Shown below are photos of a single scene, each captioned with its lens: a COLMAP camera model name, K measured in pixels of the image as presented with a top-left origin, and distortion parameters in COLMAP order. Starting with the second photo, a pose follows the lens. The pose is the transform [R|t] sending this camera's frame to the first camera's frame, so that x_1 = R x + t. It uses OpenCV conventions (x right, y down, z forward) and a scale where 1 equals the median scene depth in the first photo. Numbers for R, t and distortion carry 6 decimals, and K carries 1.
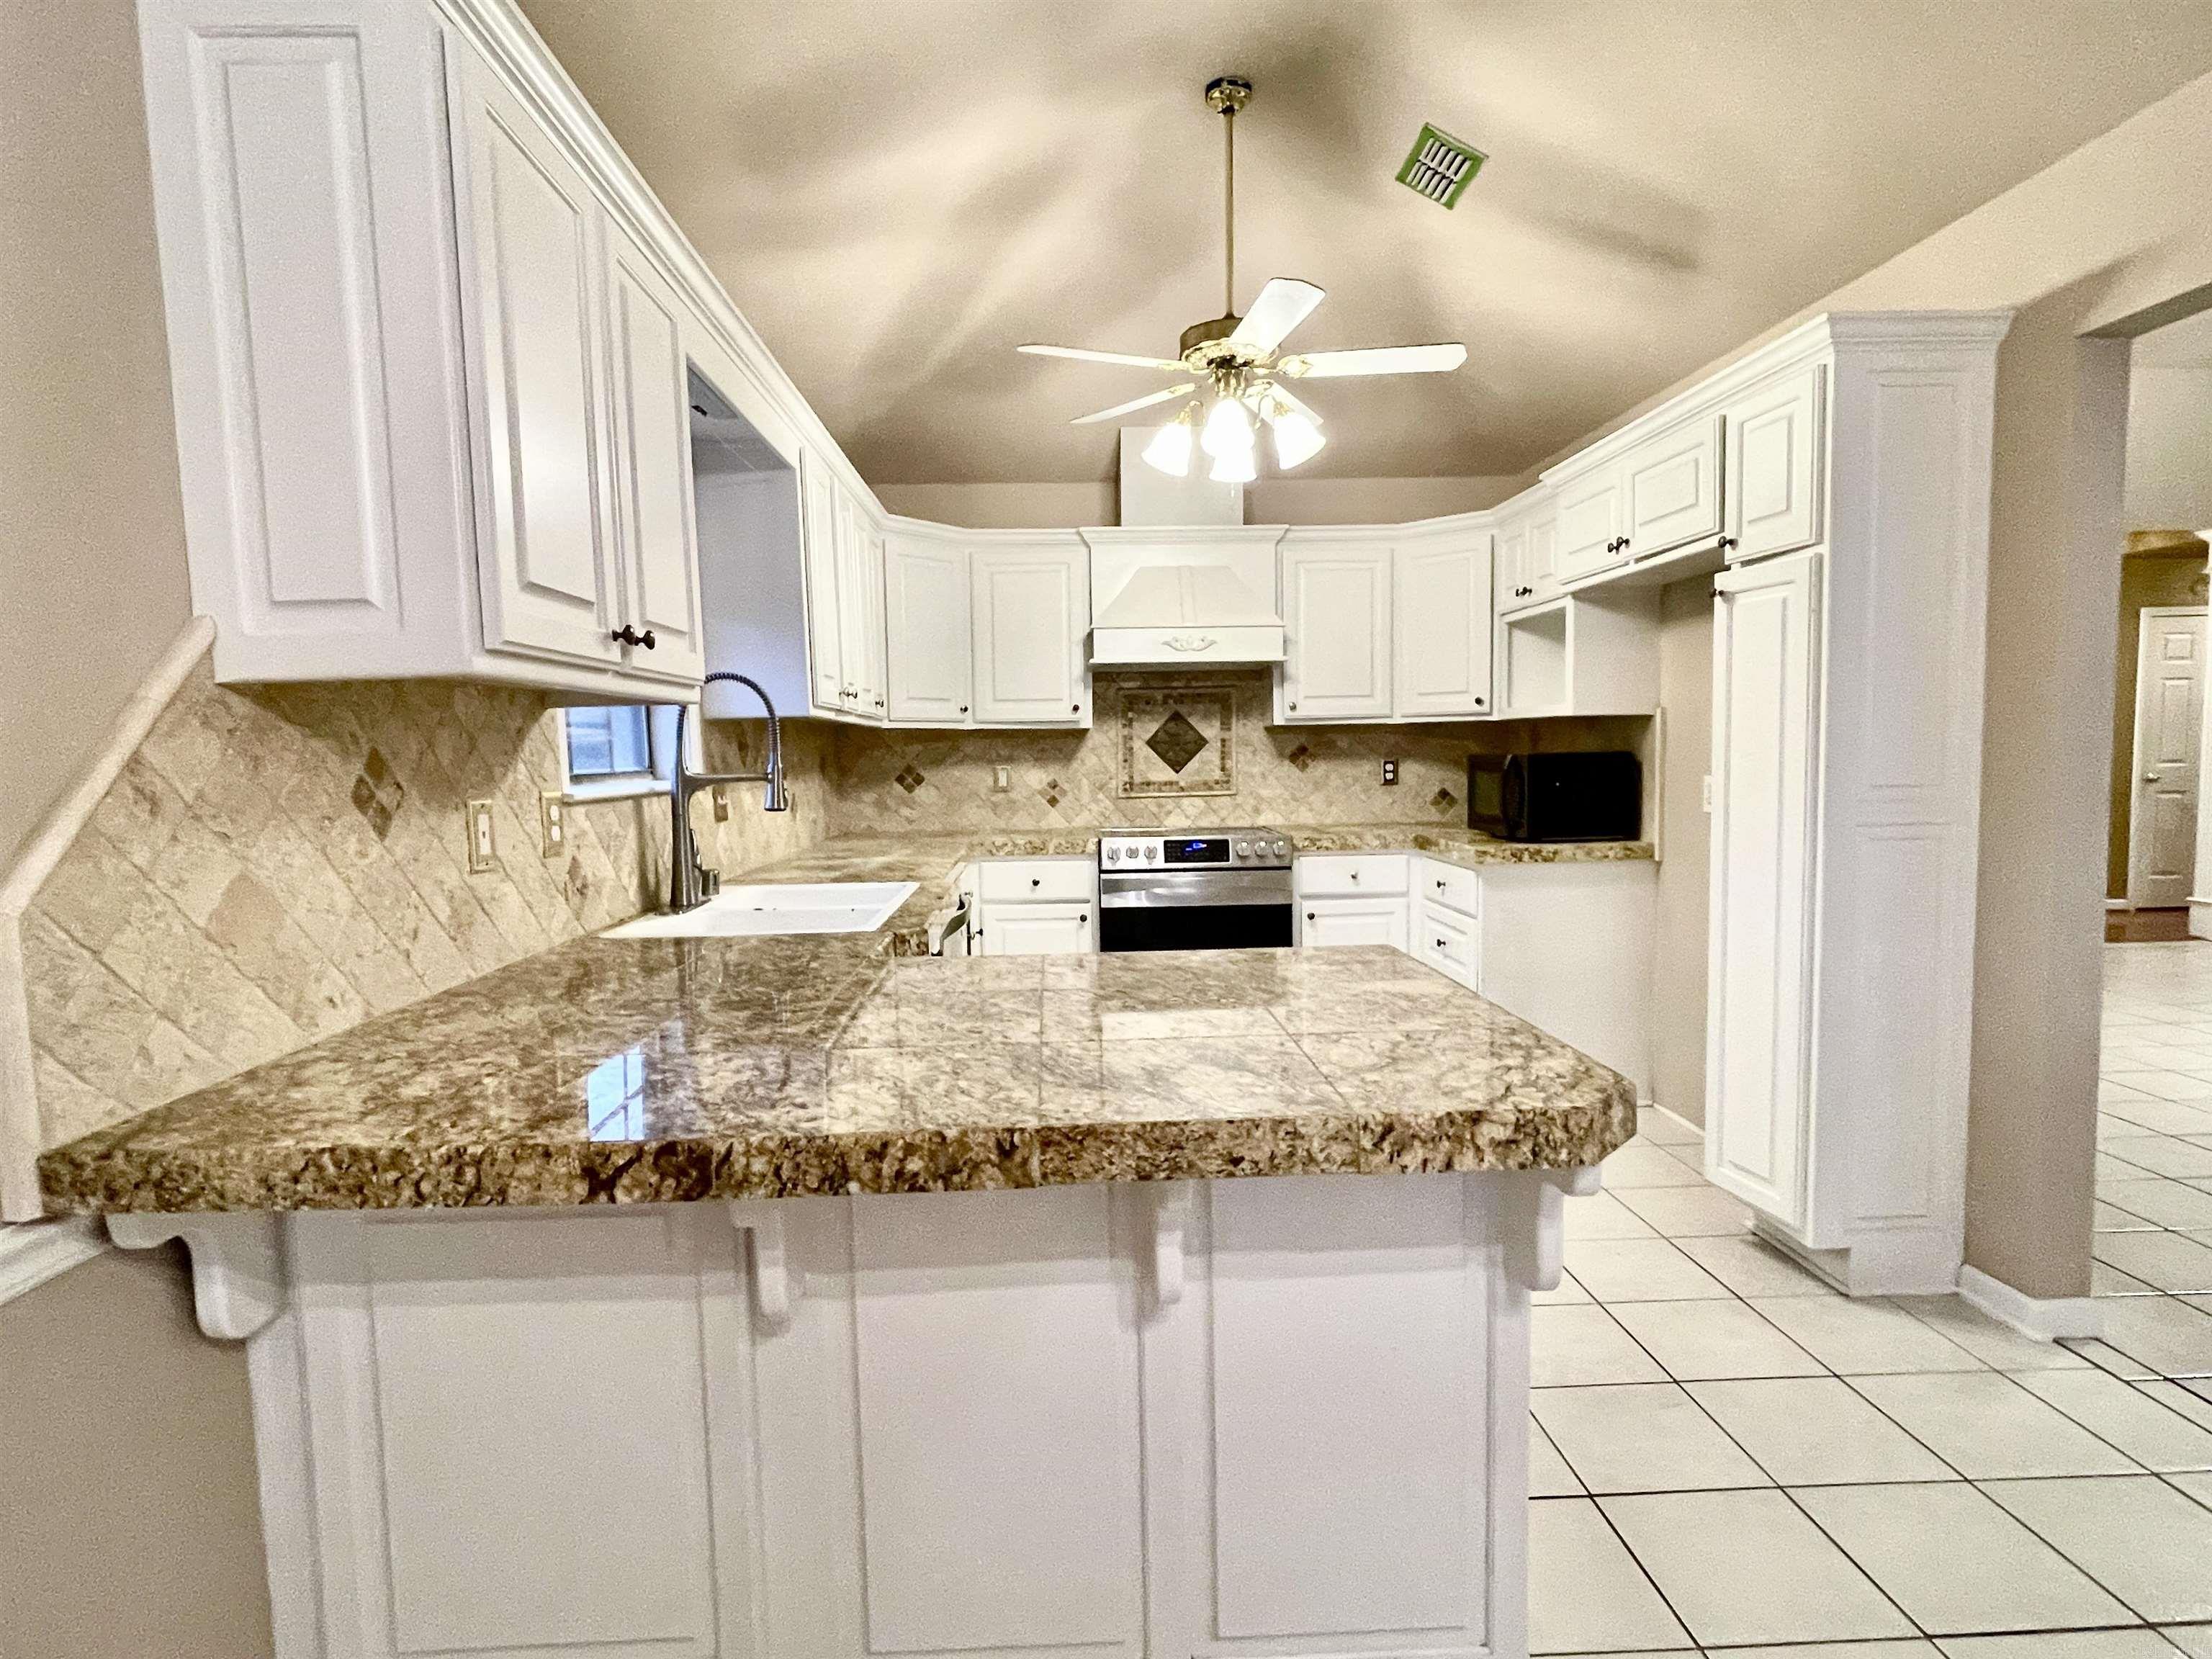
lens RADIAL K [[1136.6, 0, 1099.5], [0, 1136.6, 834.6], [0, 0, 1]] dist [0.004314, -0.007850]
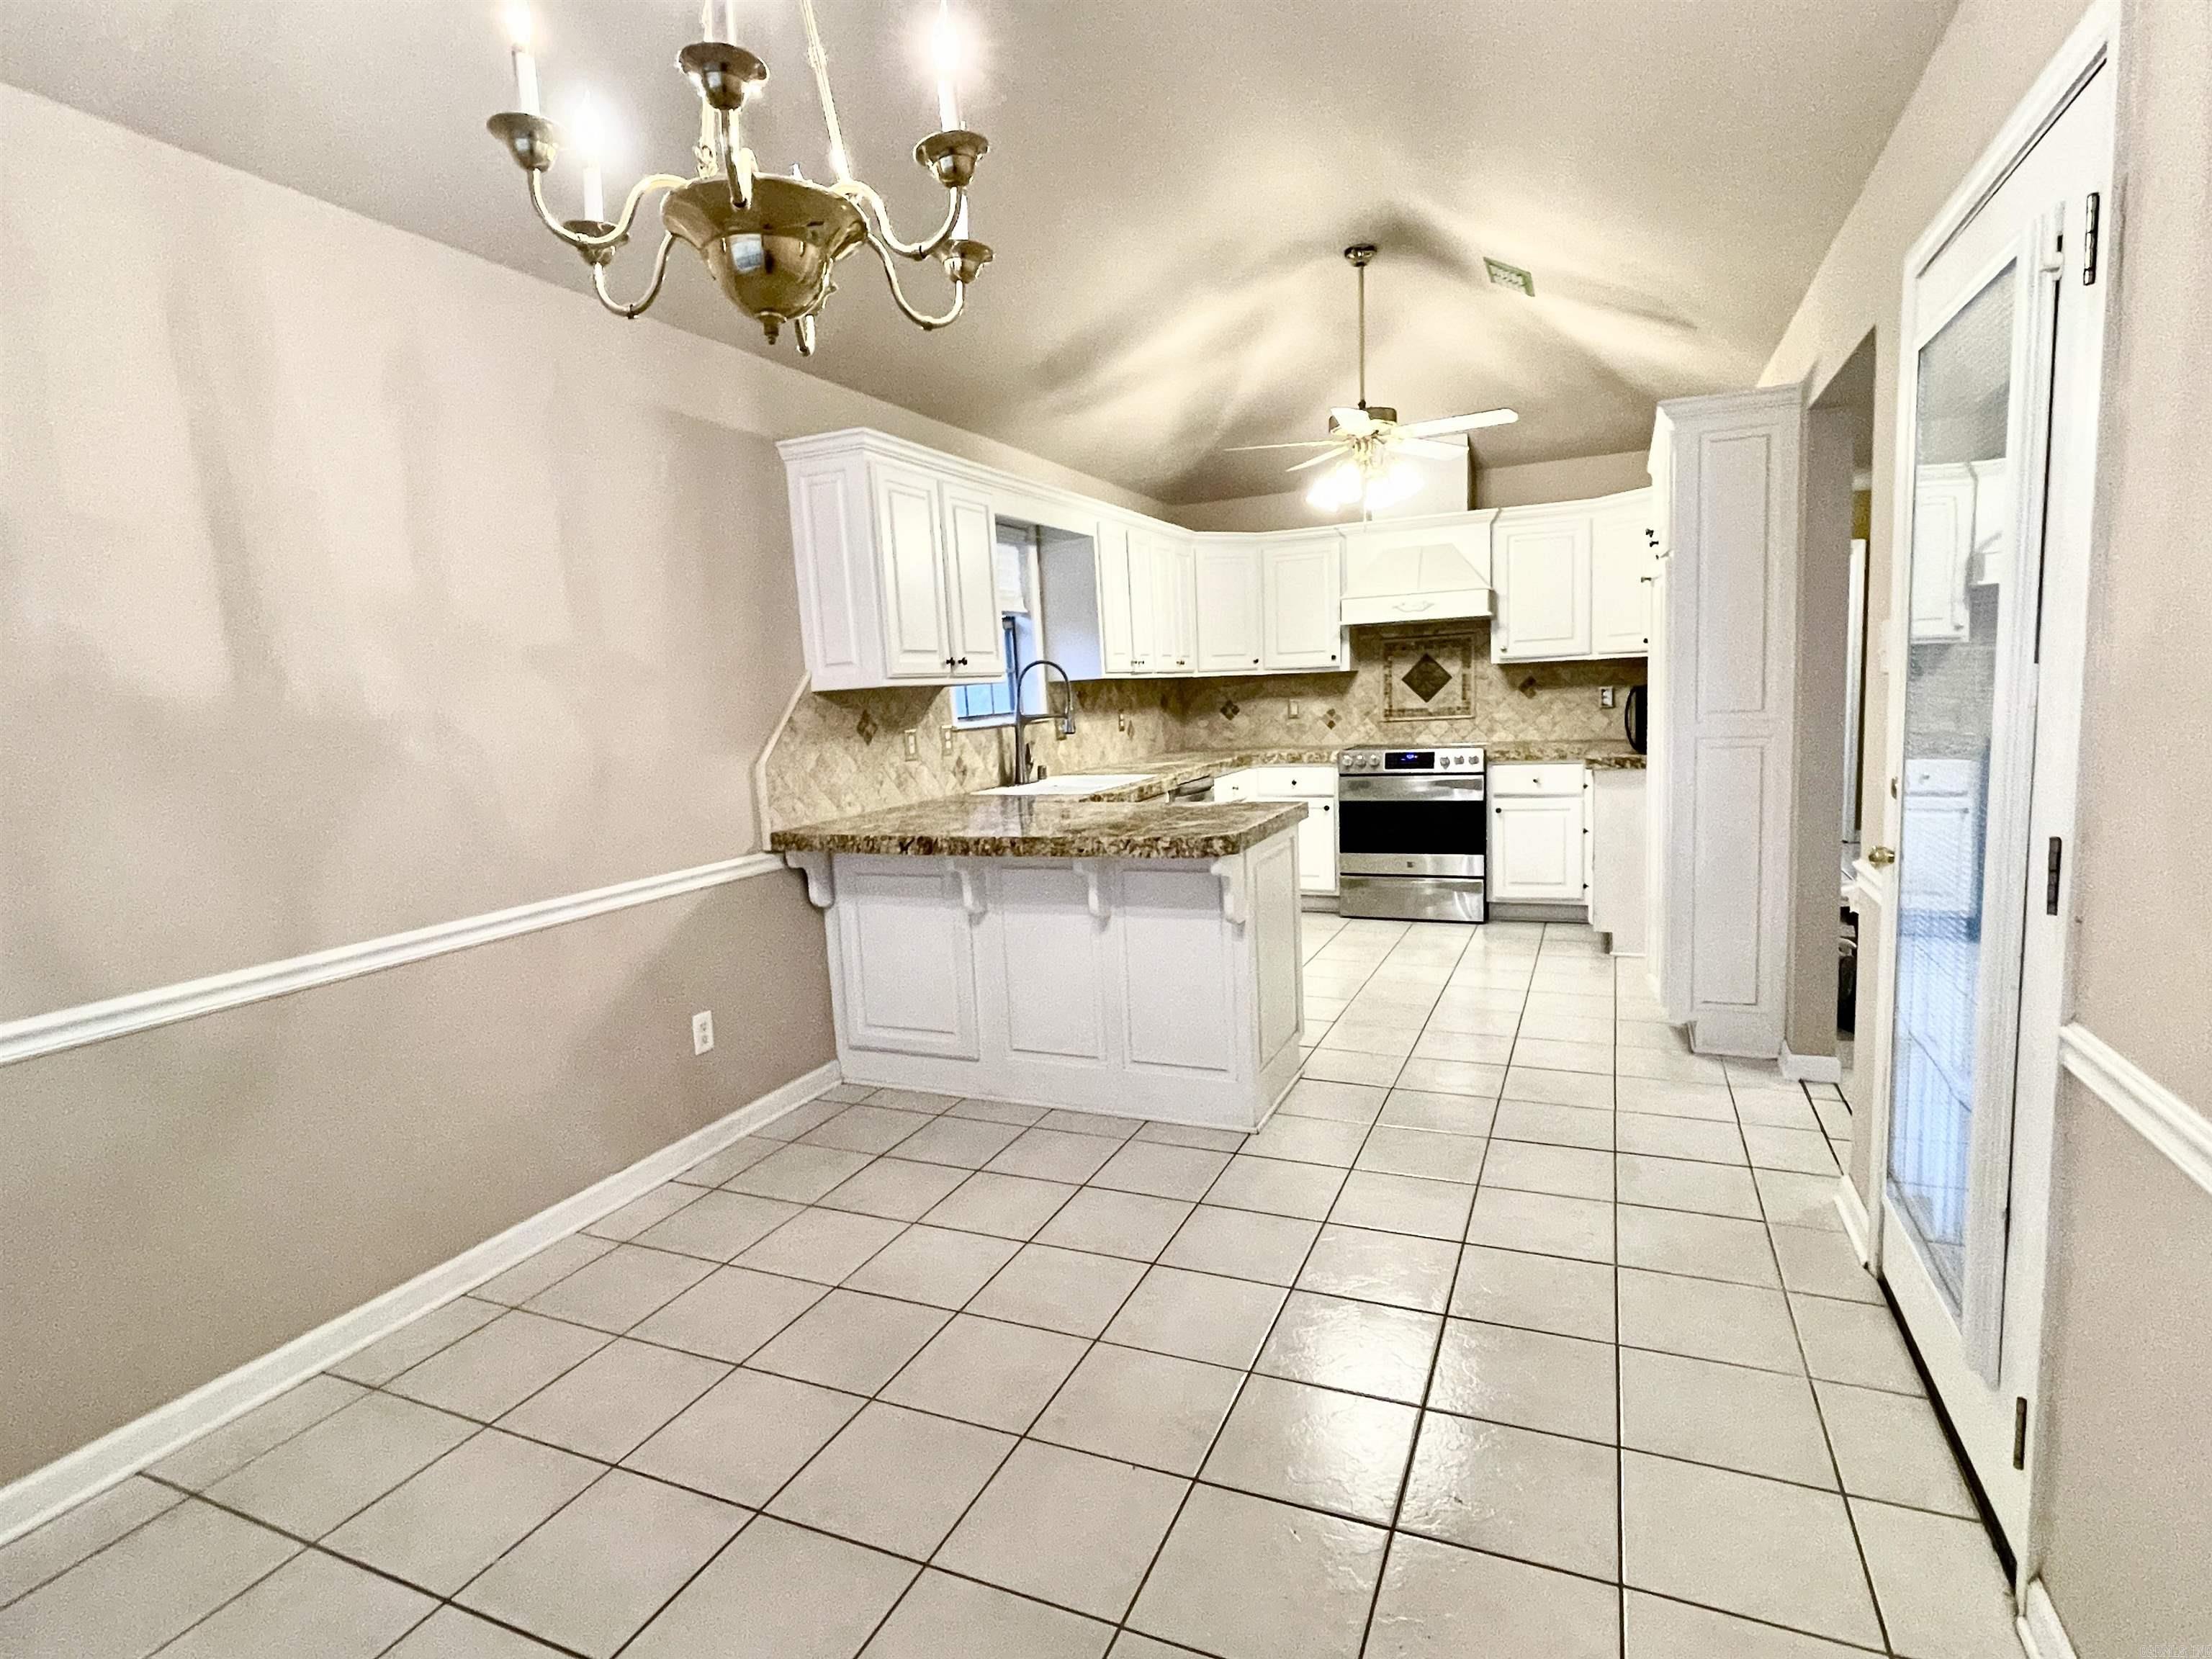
lens RADIAL K [[1136.6, 0, 1099.5], [0, 1136.6, 834.6], [0, 0, 1]] dist [0.004314, -0.007850]
pose [[0.898134, 0.031570, -0.438587, 0.472931], [-0.001561, 0.997642, 0.068615, 0.013433], [0.439719, -0.060941, 0.896066, -0.529182]]
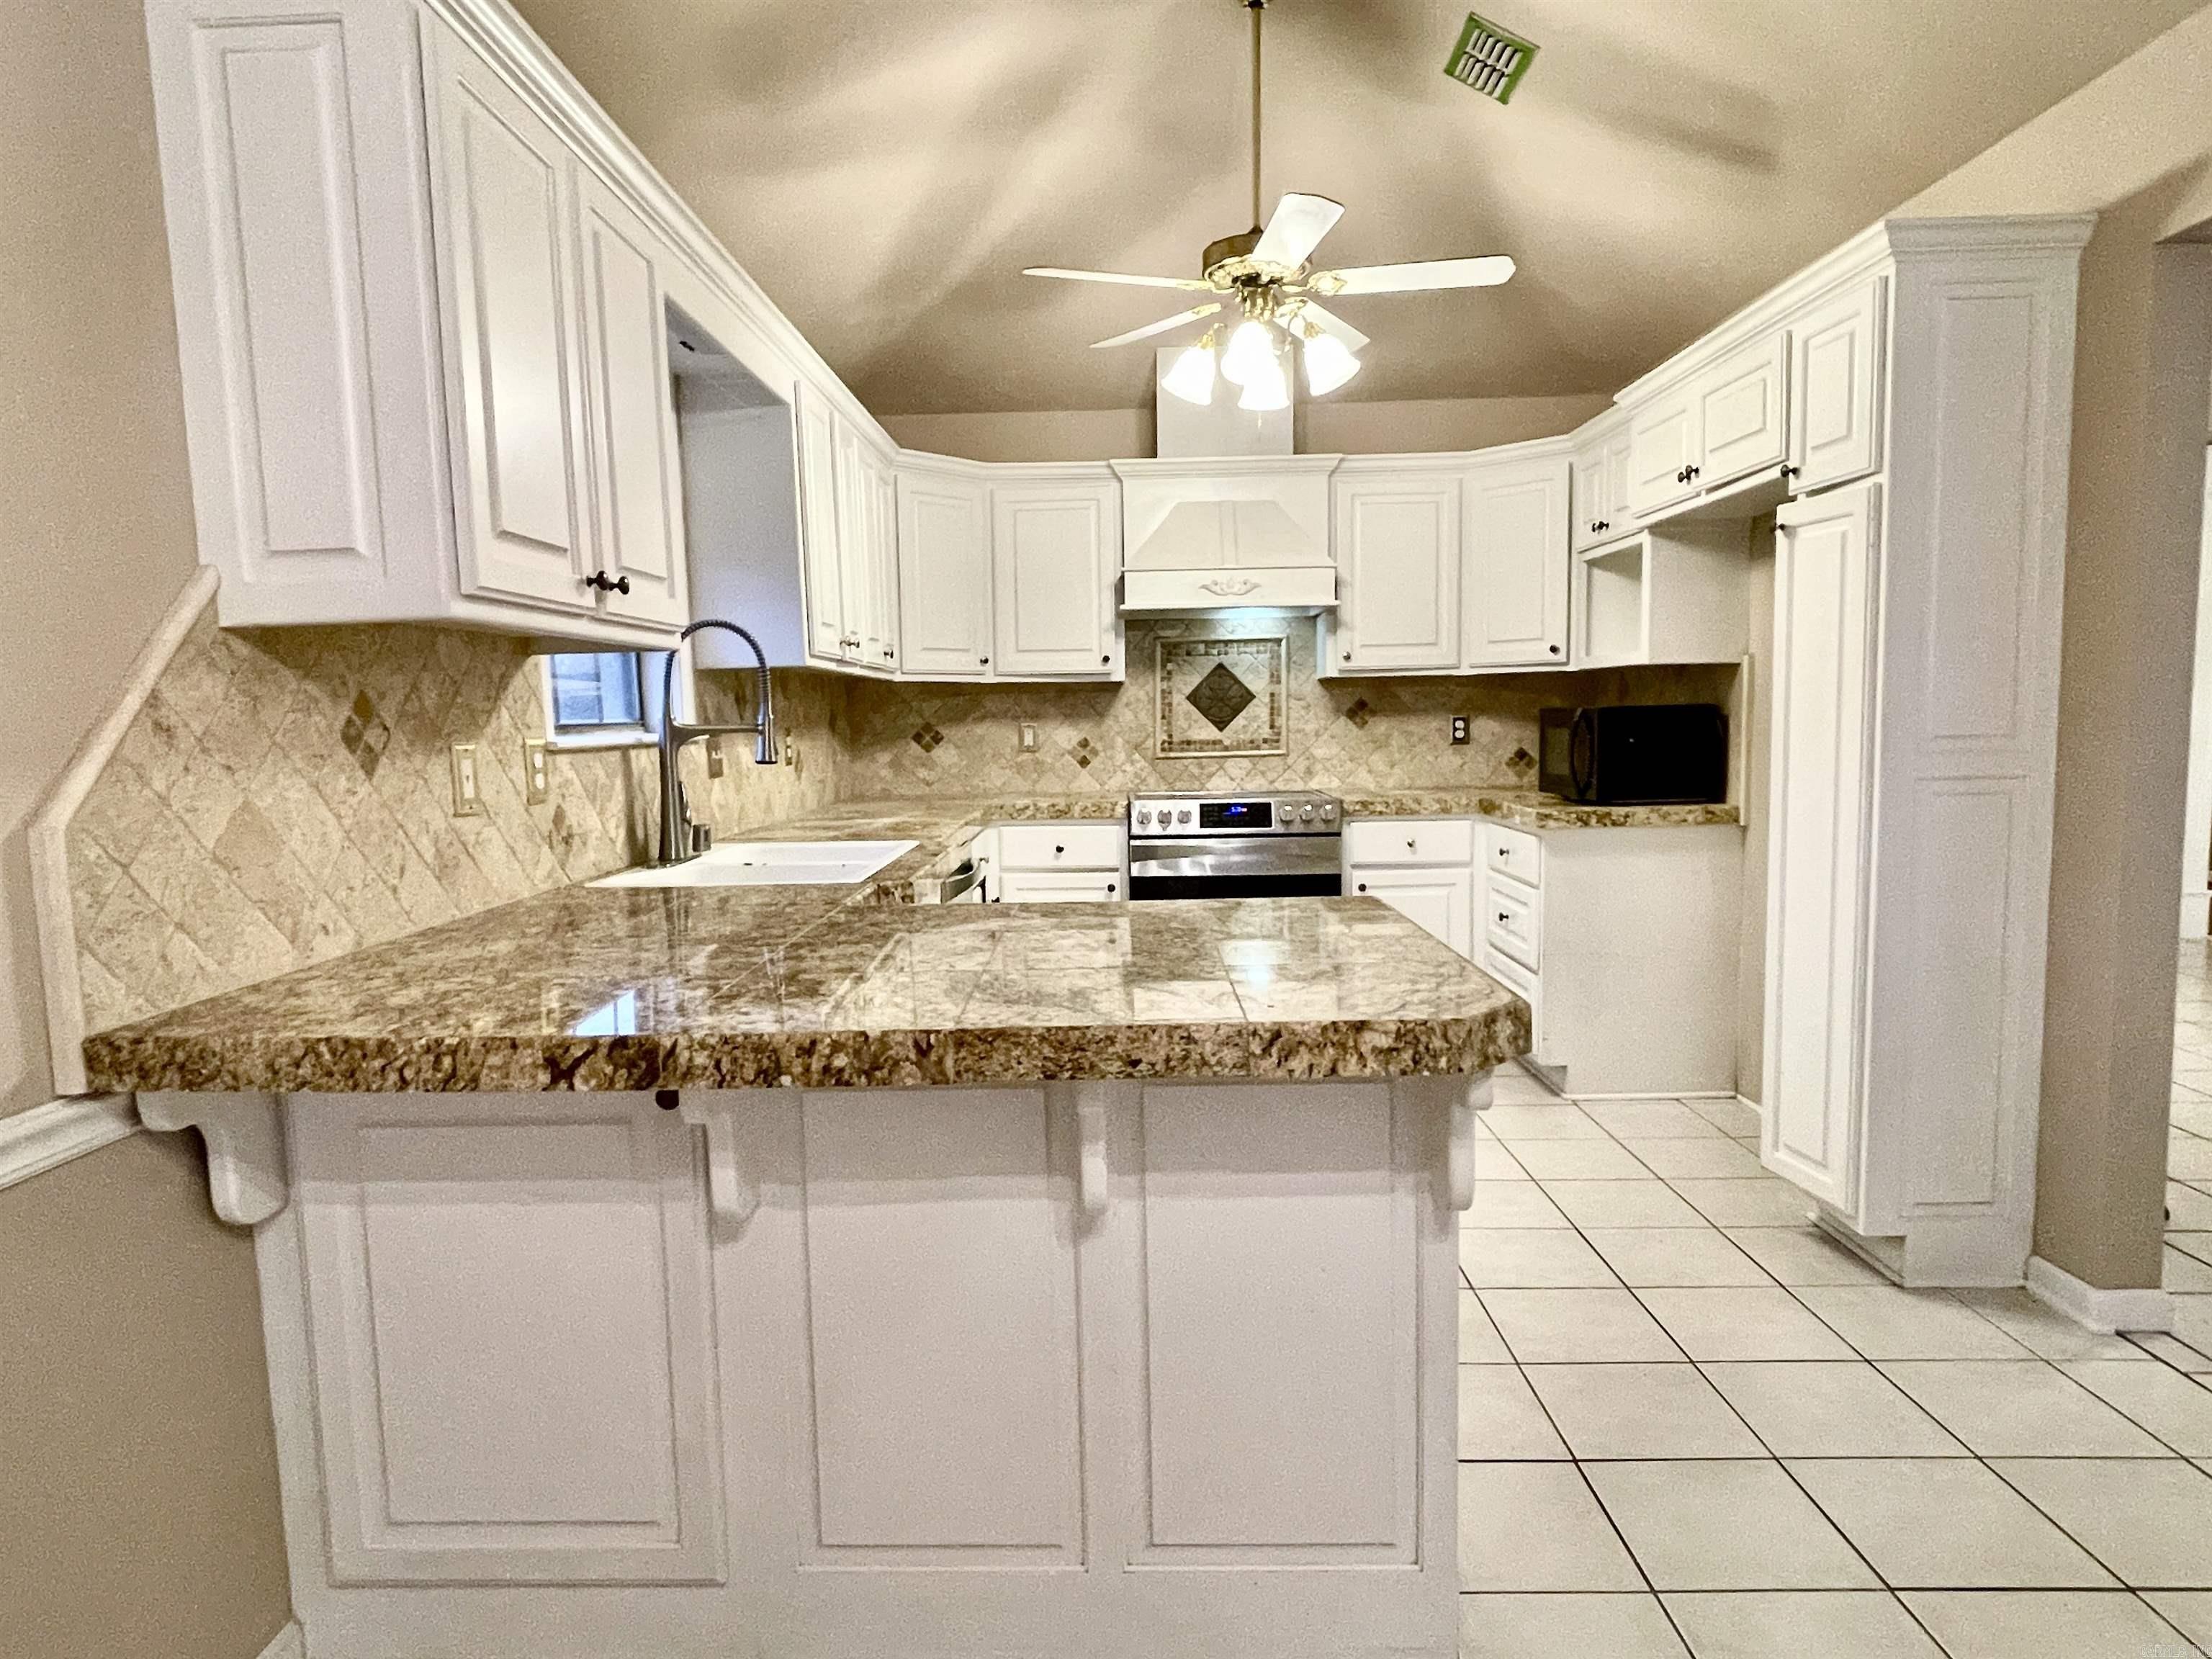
lens RADIAL K [[1313.3, 0, 1101.8], [0, 1313.3, 837.2], [0, 0, 1]] dist [0.019252, -0.031262]
pose [[0.998348, 0.004290, -0.057298, 0.051745], [-0.003144, 0.999794, 0.020062, 0.015118], [0.057372, -0.019849, 0.998156, -0.080328]]
